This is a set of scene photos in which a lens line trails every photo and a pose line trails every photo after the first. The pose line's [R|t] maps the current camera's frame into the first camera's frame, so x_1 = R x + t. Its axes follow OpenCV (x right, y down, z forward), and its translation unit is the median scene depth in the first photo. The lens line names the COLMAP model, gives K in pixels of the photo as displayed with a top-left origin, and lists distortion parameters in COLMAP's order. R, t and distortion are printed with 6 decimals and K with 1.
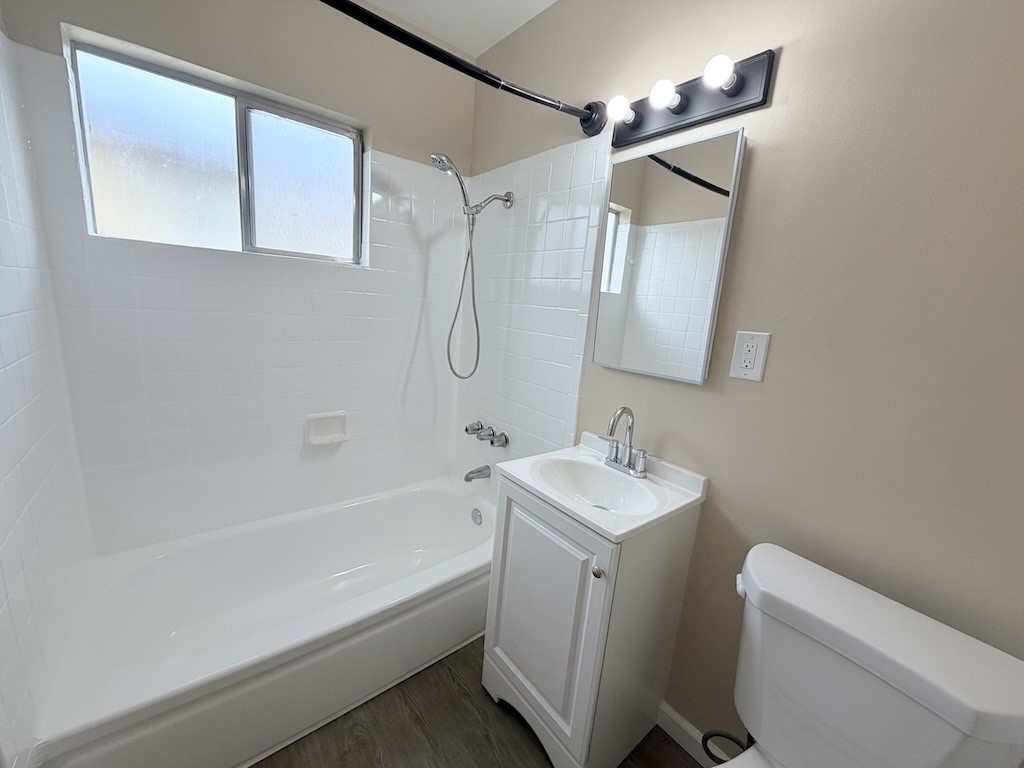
lens RADIAL K [[405.3, 0, 509.2], [0, 405.3, 385.6], [0, 0, 1]] dist [-0.000387, 0.000343]
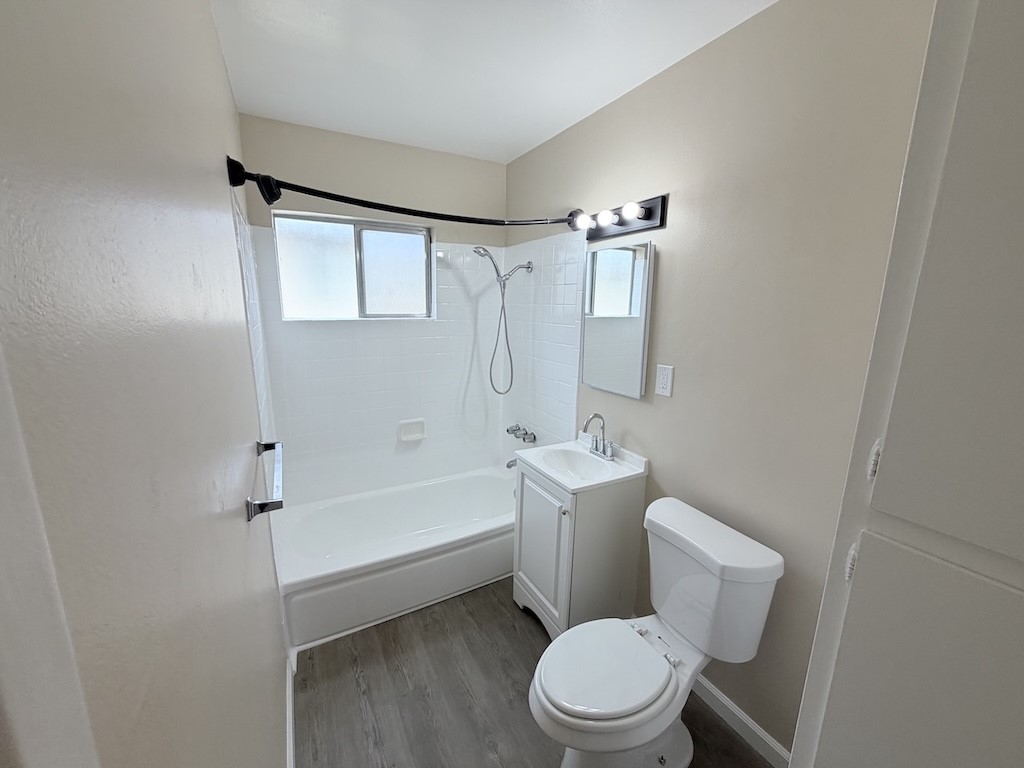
lens RADIAL K [[405.3, 0, 512.2], [0, 405.3, 384.5], [0, 0, 1]] dist [-0.000387, 0.000343]
pose [[0.984735, -0.028212, -0.171757, 0.219608], [0.026267, 0.999563, -0.013589, -0.040783], [0.172065, 0.008870, 0.985046, -0.512700]]
